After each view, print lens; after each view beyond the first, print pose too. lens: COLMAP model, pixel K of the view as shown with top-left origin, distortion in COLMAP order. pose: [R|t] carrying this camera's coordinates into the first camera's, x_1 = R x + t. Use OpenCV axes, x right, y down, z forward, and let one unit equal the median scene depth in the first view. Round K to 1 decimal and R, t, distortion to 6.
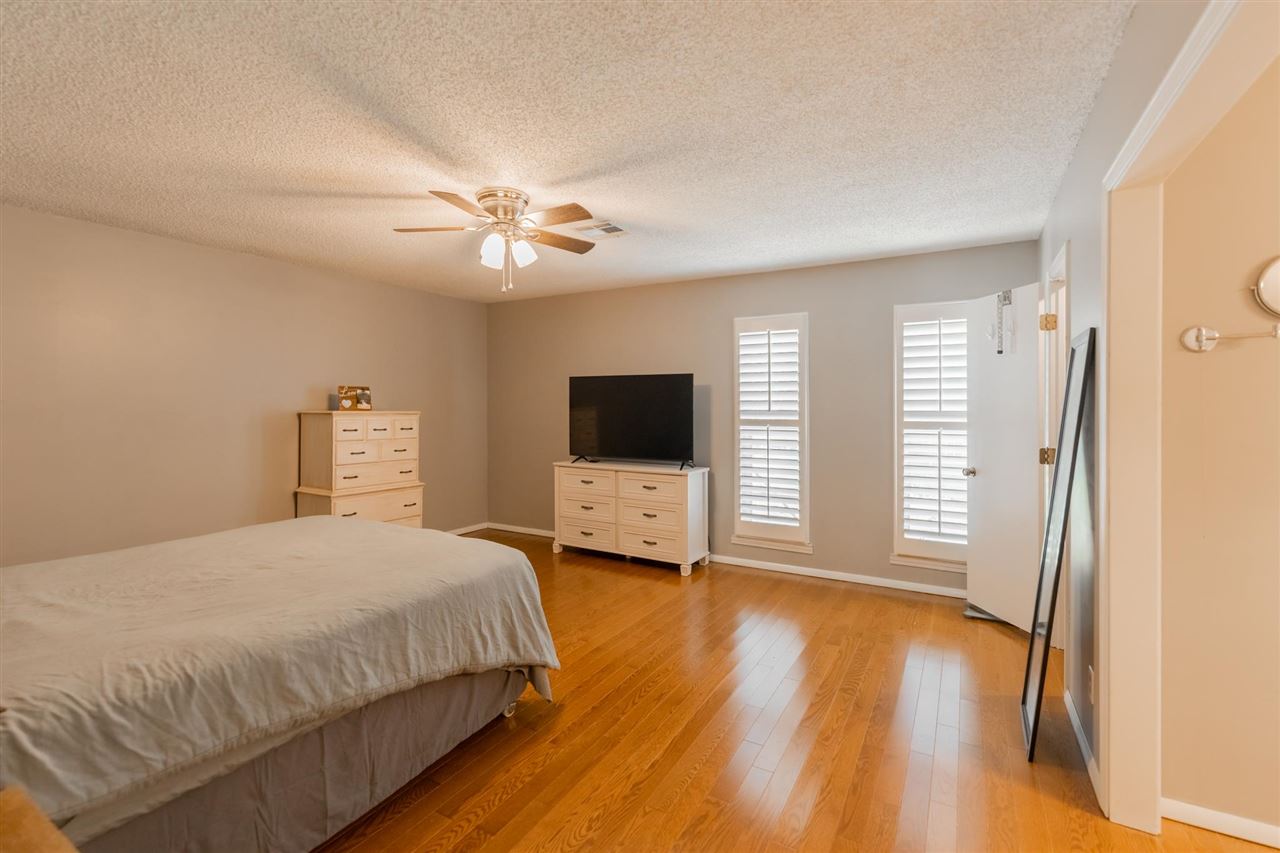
lens RADIAL K [[560.7, 0, 639.9], [0, 560.7, 408.5], [0, 0, 1]] dist [0.004734, -0.000689]
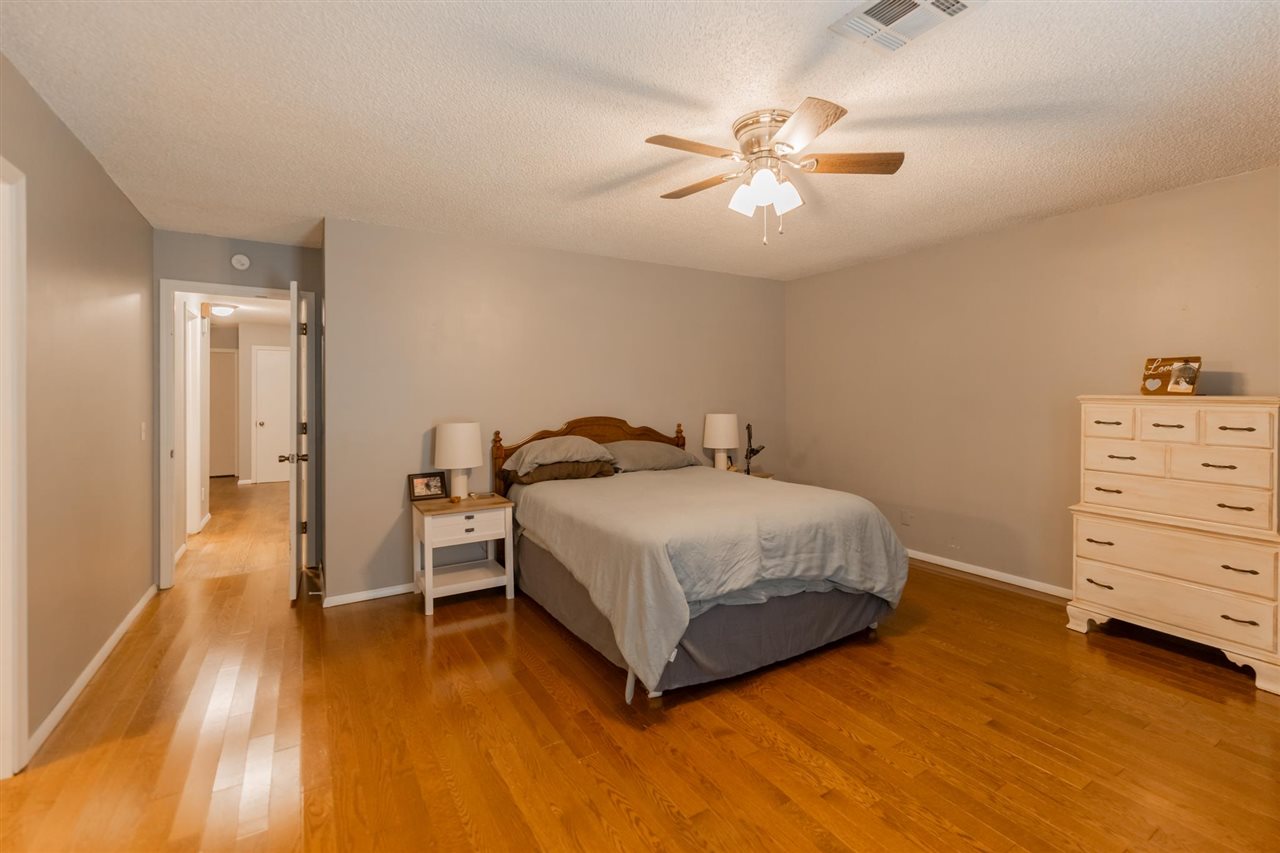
lens RADIAL K [[560.7, 0, 662.5], [0, 560.7, 402.1], [0, 0, 1]] dist [0.004734, -0.000689]
pose [[-0.461779, 0.010382, -0.886934, 0.380184], [-0.000470, 0.999928, 0.011950, 0.004707], [0.886995, 0.005935, -0.461741, 0.878211]]
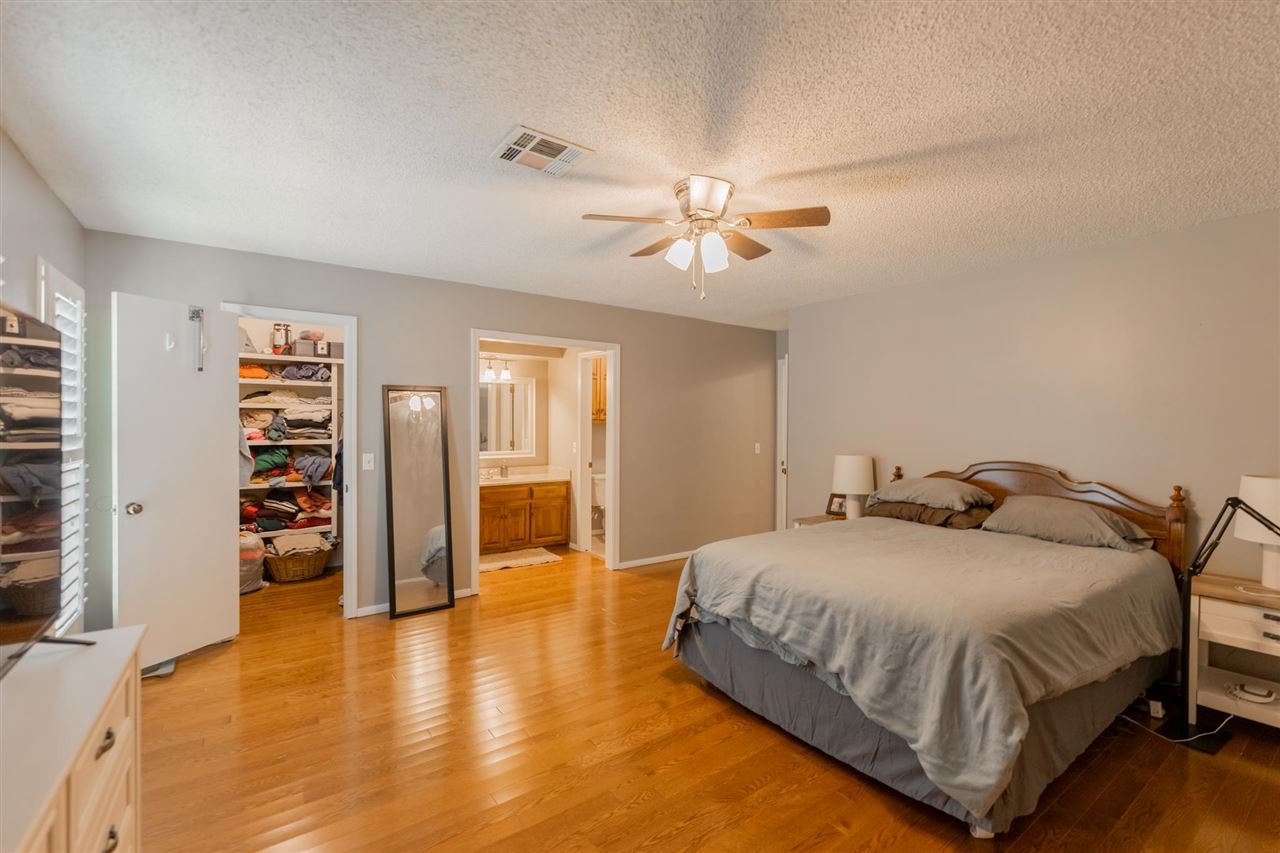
lens RADIAL K [[560.7, 0, 649.9], [0, 560.7, 424.5], [0, 0, 1]] dist [0.004734, -0.000689]
pose [[-0.915456, -0.008397, 0.402330, -0.362683], [-0.005197, 0.999946, 0.009043, -0.016152], [-0.402384, 0.006187, -0.915450, 1.301643]]
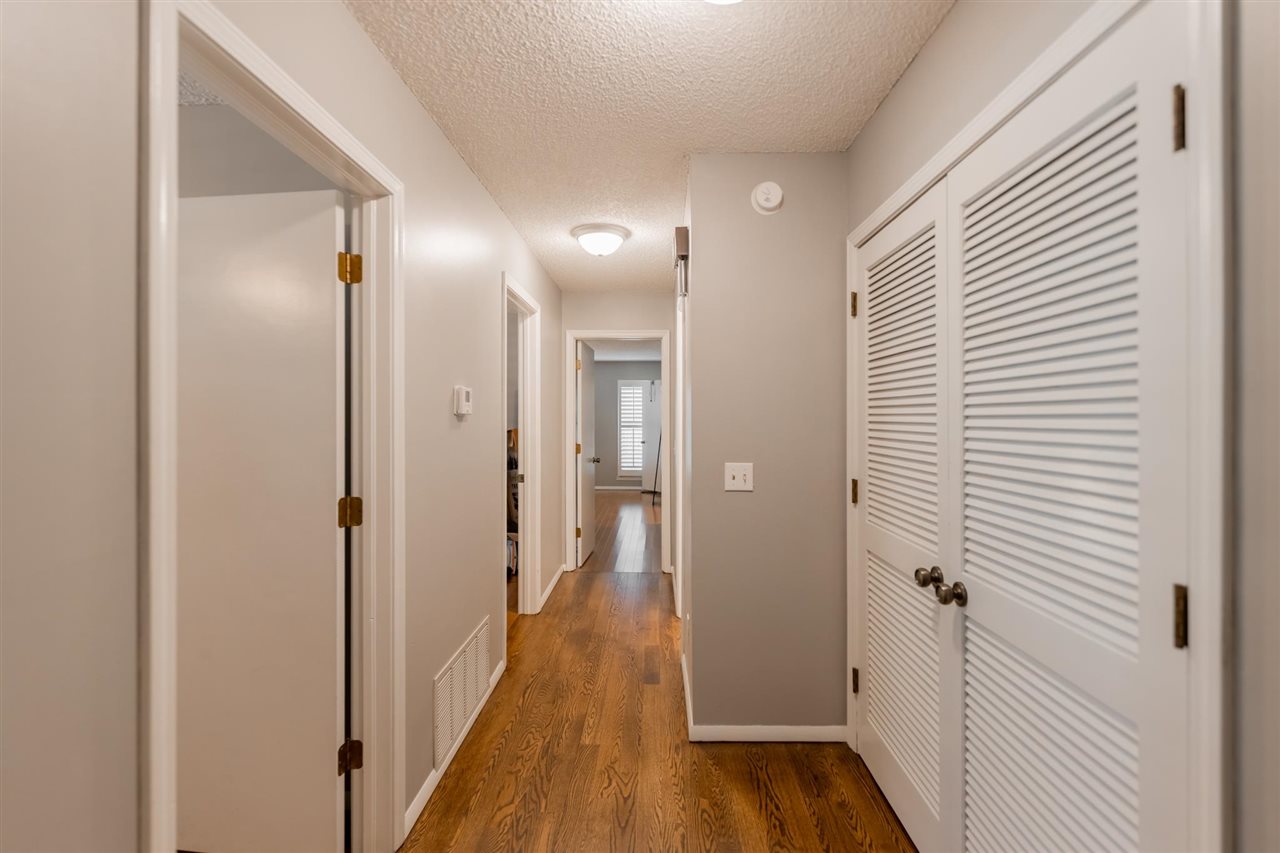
lens RADIAL K [[560.7, 0, 637.2], [0, 560.7, 418.5], [0, 0, 1]] dist [0.004734, -0.000689]
pose [[0.885219, -0.002429, 0.465169, -0.664877], [0.001148, 0.999995, 0.003036, -0.014252], [-0.465174, -0.002154, 0.885217, -1.318217]]
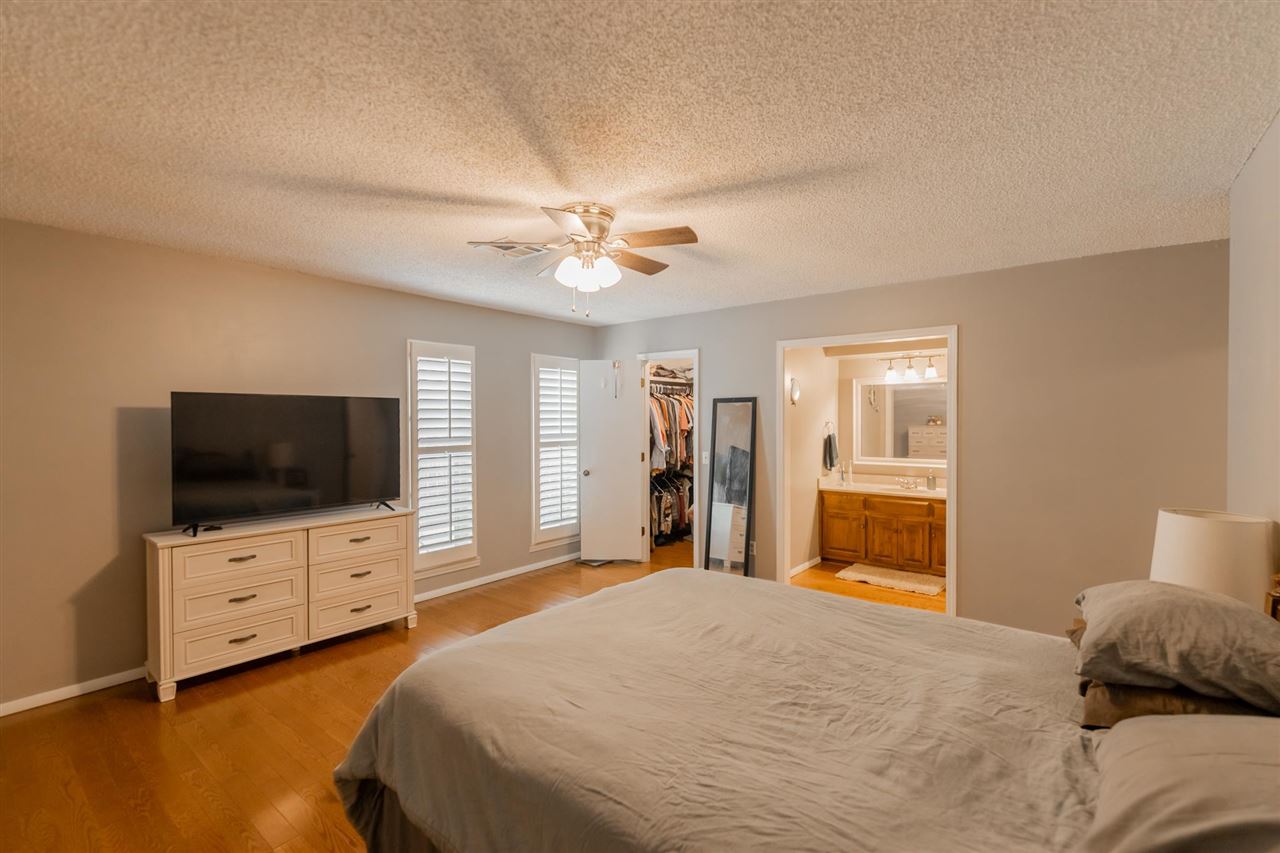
lens RADIAL K [[560.7, 0, 651.8], [0, 560.7, 425.4], [0, 0, 1]] dist [0.004734, -0.000689]
pose [[0.141526, -0.013340, 0.989845, -0.805114], [0.007435, 0.999895, 0.012412, -0.031277], [-0.989907, 0.005603, 0.141611, 0.545743]]
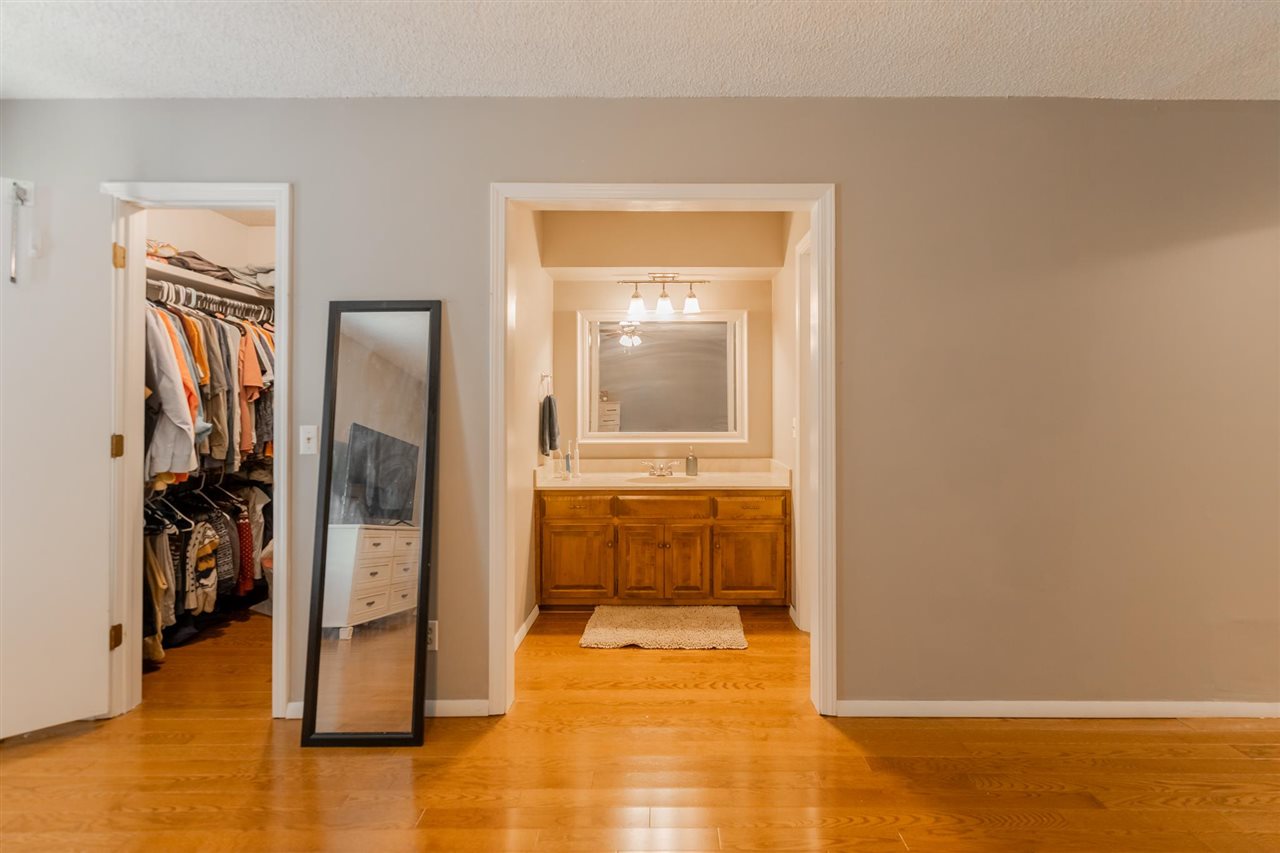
lens RADIAL K [[560.7, 0, 660.3], [0, 560.7, 404.4], [0, 0, 1]] dist [0.004734, -0.000689]
pose [[-0.505332, 0.003544, 0.862918, -0.165130], [0.002765, 0.999993, -0.002488, 0.027970], [-0.862921, 0.001129, -0.505338, 0.586633]]
